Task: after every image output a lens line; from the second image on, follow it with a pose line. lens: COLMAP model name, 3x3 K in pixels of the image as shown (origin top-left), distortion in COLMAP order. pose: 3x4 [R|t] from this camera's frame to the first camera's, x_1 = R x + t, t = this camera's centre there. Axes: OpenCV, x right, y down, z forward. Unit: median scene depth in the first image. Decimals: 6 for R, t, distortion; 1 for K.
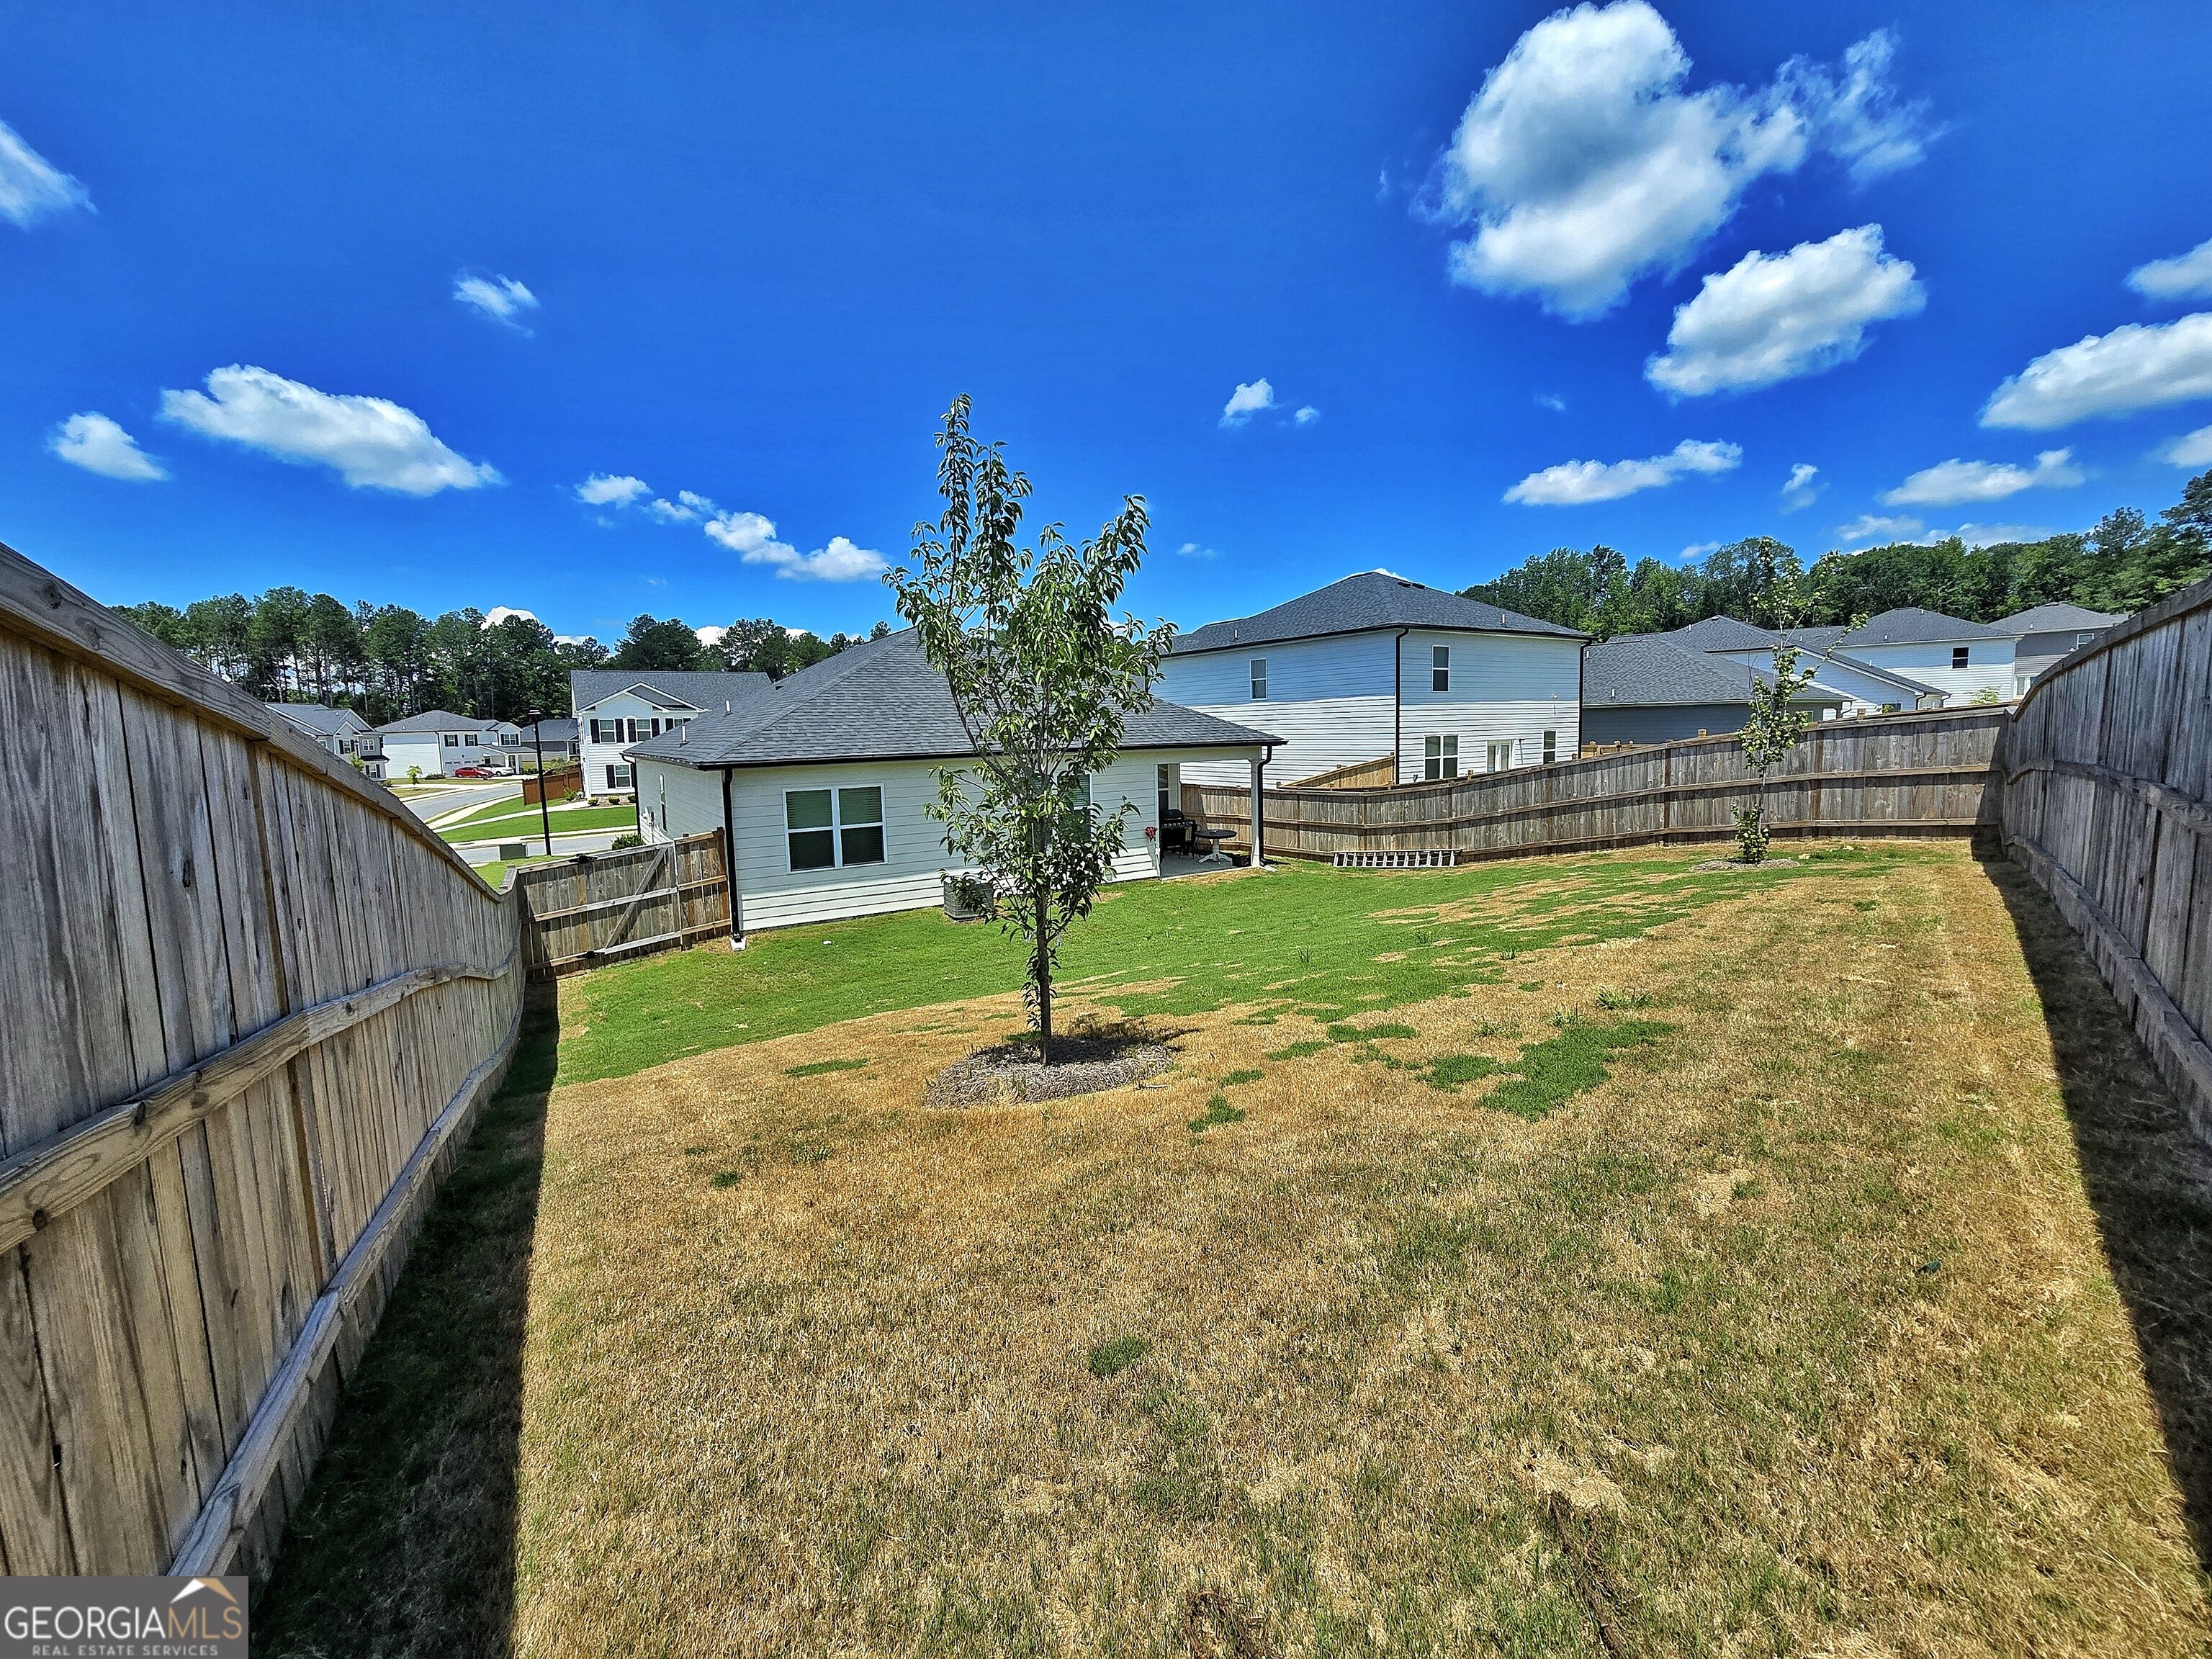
lens RADIAL K [[907.0, 0, 1099.5], [0, 907.0, 837.5], [0, 0, 1]] dist [-0.005634, 0.000473]
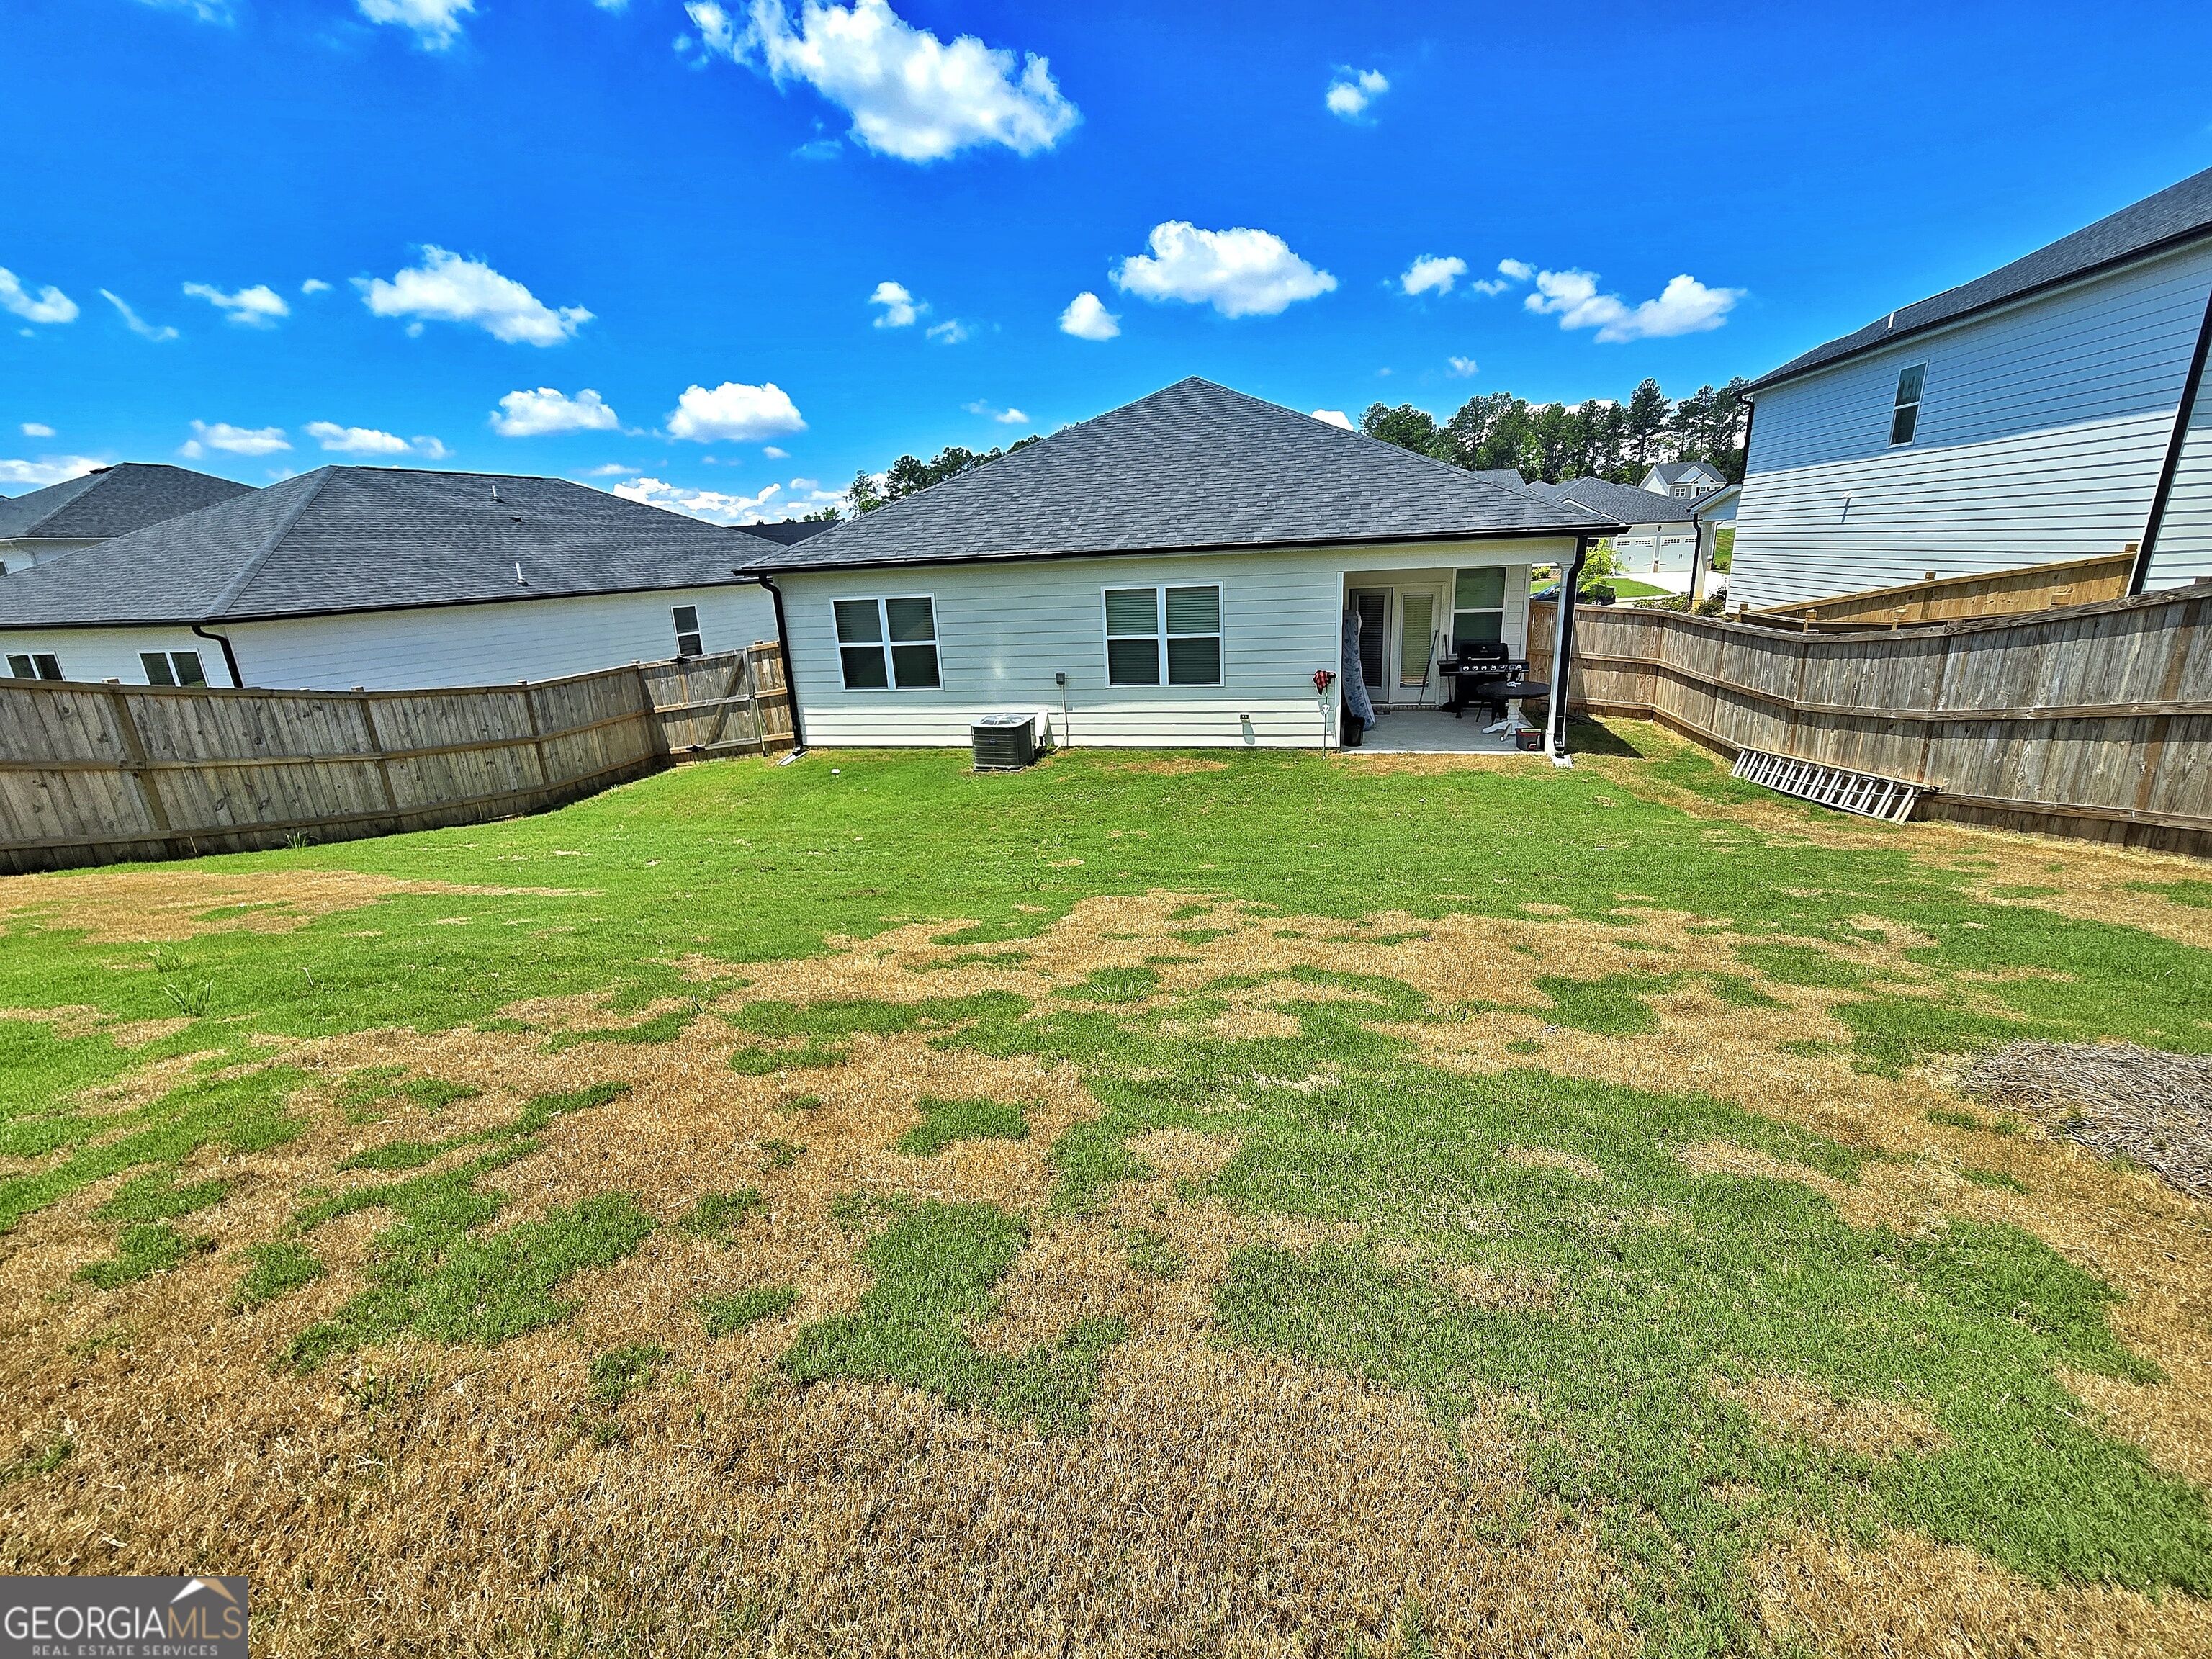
lens RADIAL K [[907.0, 0, 1114.7], [0, 907.0, 812.7], [0, 0, 1]] dist [-0.005634, 0.000473]
pose [[0.704437, 0.190293, -0.683782, 0.437430], [-0.057208, 0.975478, 0.212534, -0.044353], [0.707457, -0.110600, 0.698049, 0.454115]]
